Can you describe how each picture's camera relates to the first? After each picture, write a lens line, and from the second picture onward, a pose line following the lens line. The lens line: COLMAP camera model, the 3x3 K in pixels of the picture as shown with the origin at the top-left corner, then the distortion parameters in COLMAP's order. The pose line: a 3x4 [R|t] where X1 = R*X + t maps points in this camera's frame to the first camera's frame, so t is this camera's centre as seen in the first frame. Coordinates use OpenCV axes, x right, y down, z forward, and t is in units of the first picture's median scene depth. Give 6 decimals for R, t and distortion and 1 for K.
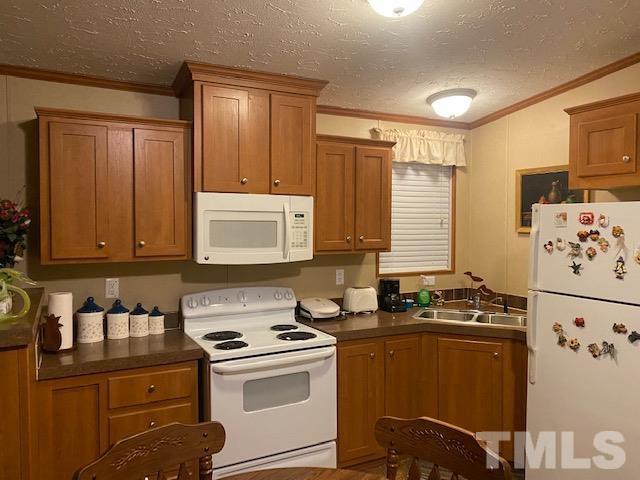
lens RADIAL K [[491.1, 0, 315.7], [0, 491.1, 237.0], [0, 0, 1]] dist [0.104853, -0.160703]
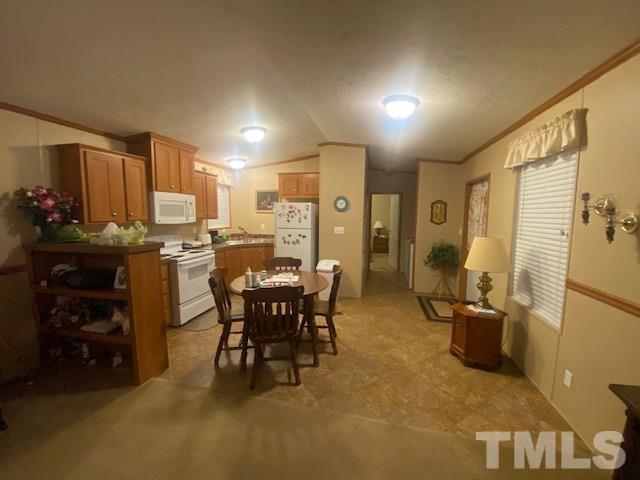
lens RADIAL K [[258.1, 0, 322.4], [0, 258.1, 239.1], [0, 0, 1]] dist [0.035731, -0.026733]
pose [[0.653242, -0.073386, 0.753584, -0.619187], [0.014038, 0.996295, 0.084854, 0.033813], [-0.757019, -0.044851, 0.651852, -0.338556]]
